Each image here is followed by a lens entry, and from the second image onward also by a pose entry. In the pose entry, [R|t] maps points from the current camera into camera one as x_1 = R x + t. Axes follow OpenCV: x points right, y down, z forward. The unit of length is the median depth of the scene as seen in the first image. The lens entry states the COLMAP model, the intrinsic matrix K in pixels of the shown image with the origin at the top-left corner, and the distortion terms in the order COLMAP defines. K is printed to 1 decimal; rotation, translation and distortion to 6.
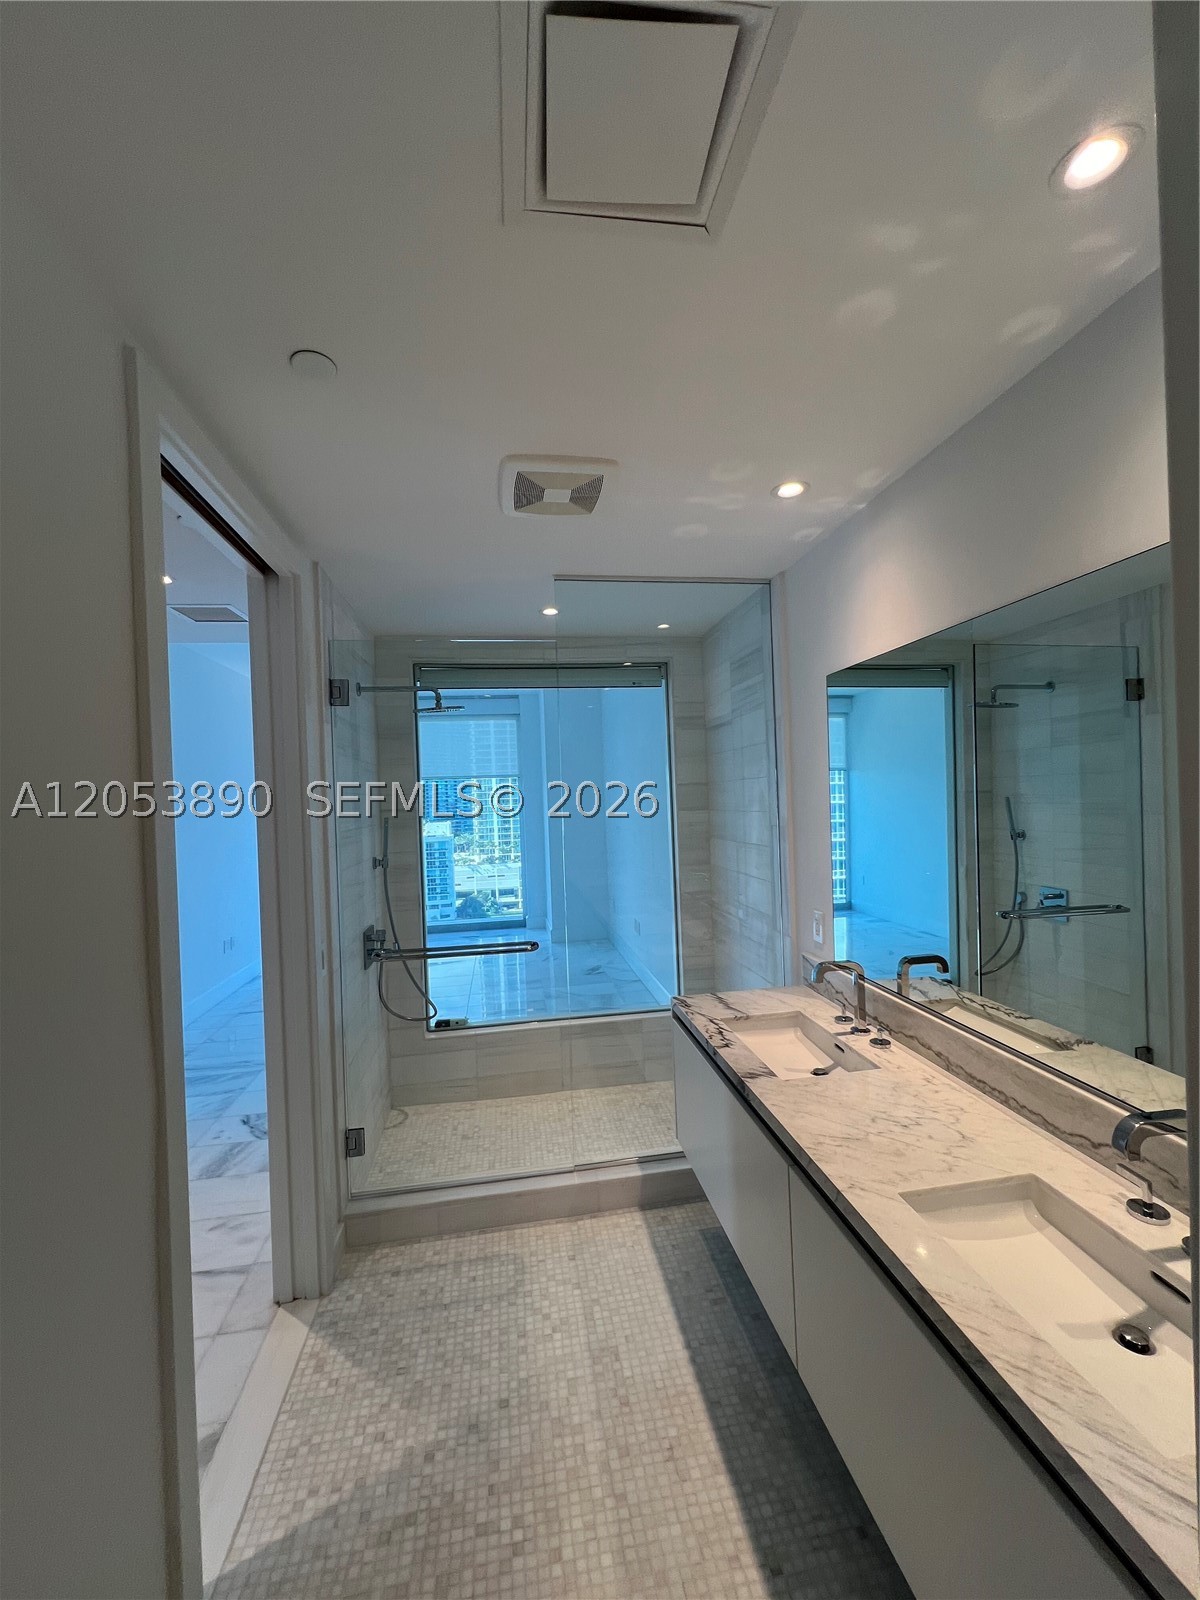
lens RADIAL K [[638.9, 0, 600.9], [0, 638.9, 799.9], [0, 0, 1]] dist [0.000070, 0.000208]
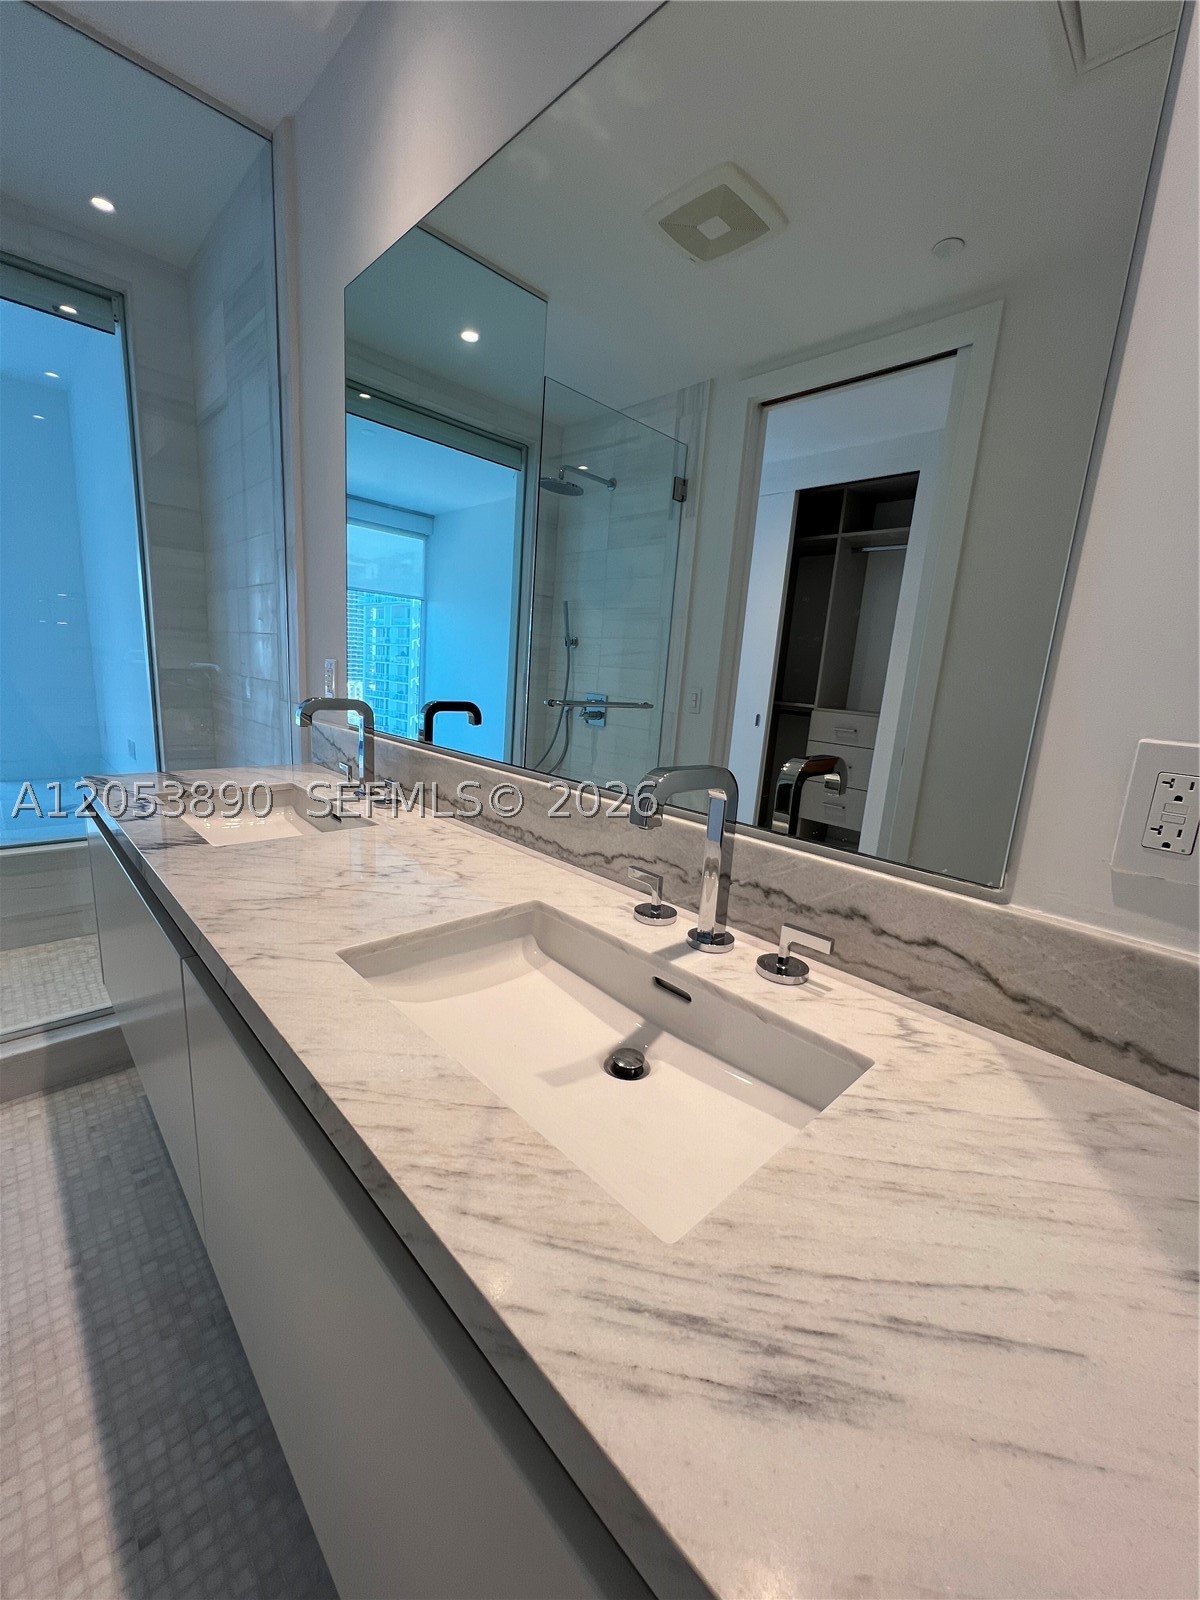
lens RADIAL K [[640.6, 0, 601.6], [0, 640.6, 800.9], [0, 0, 1]] dist [-0.001272, 0.000641]
pose [[0.814211, -0.029507, 0.579819, 0.229474], [-0.093068, 0.979158, 0.180520, 0.244542], [-0.573061, -0.200944, 0.794495, 0.288813]]
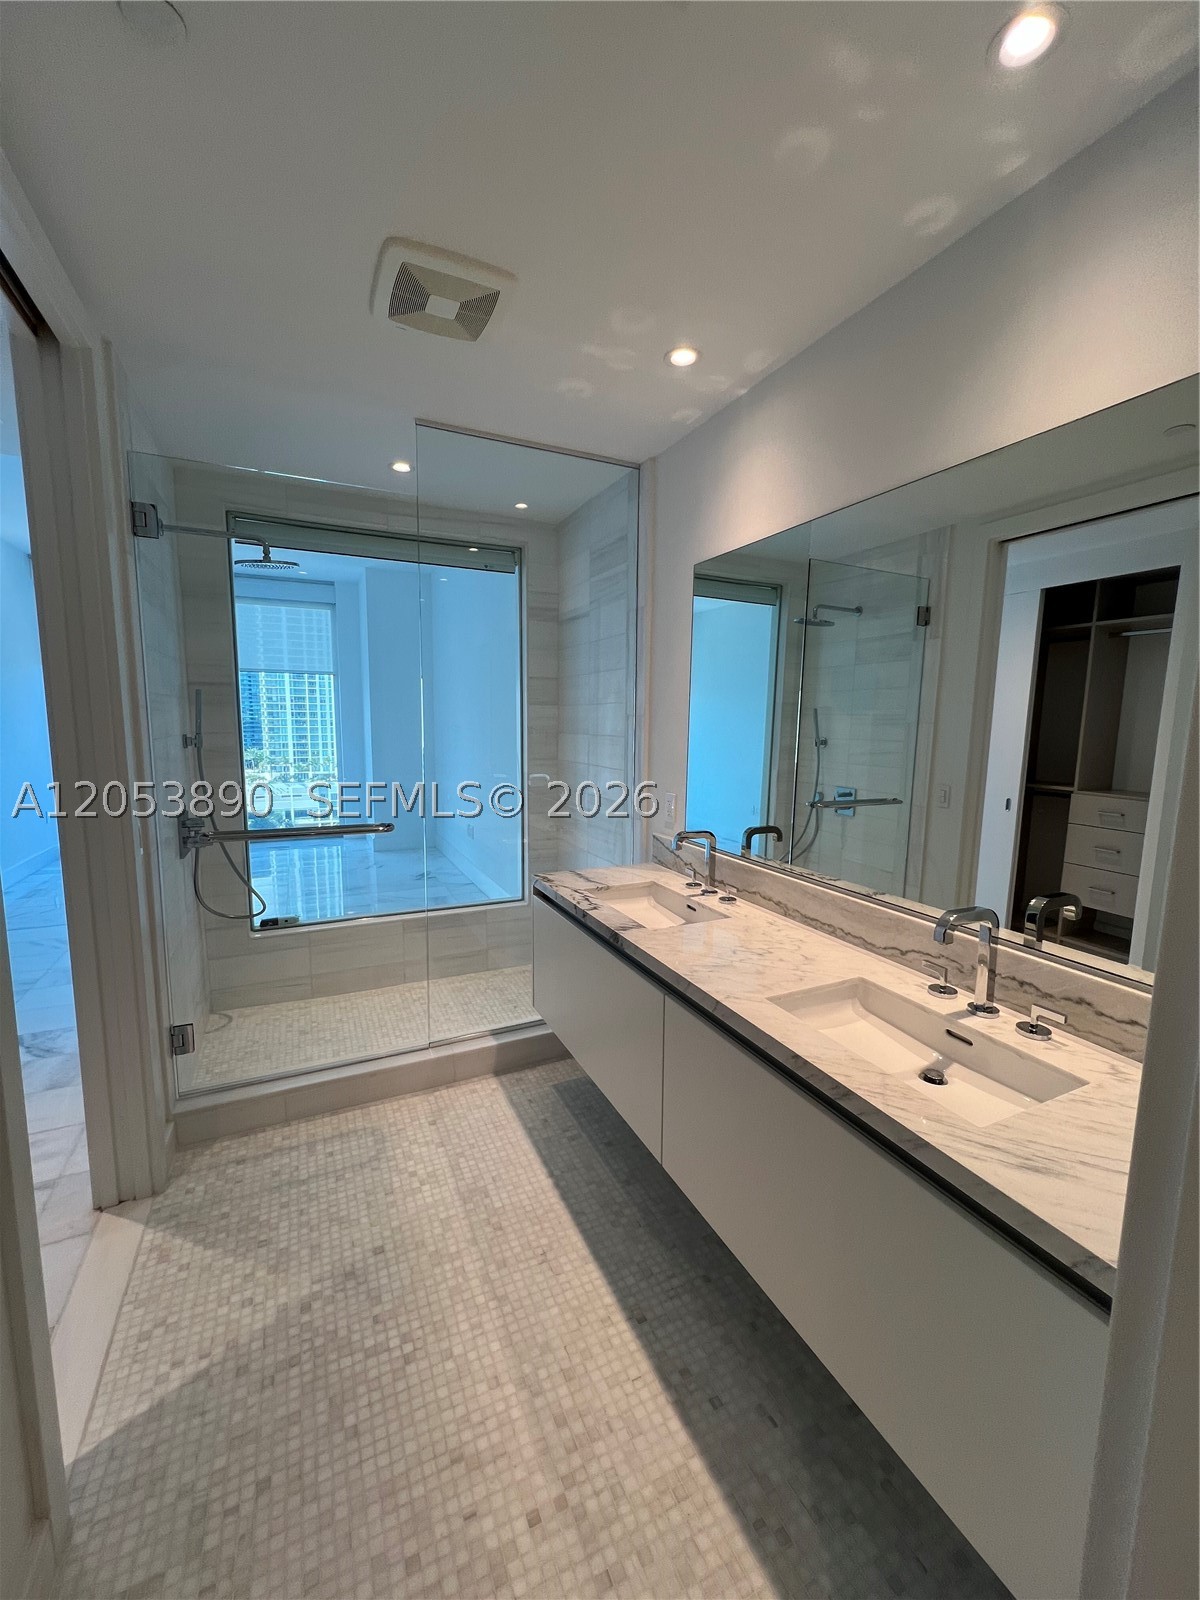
lens RADIAL K [[640.6, 0, 601.6], [0, 640.6, 800.9], [0, 0, 1]] dist [-0.001272, 0.000641]
pose [[0.957884, 0.010937, 0.286946, -0.113062], [-0.045670, 0.992358, 0.114632, 0.098458], [-0.283499, -0.122909, 0.951063, 0.012874]]
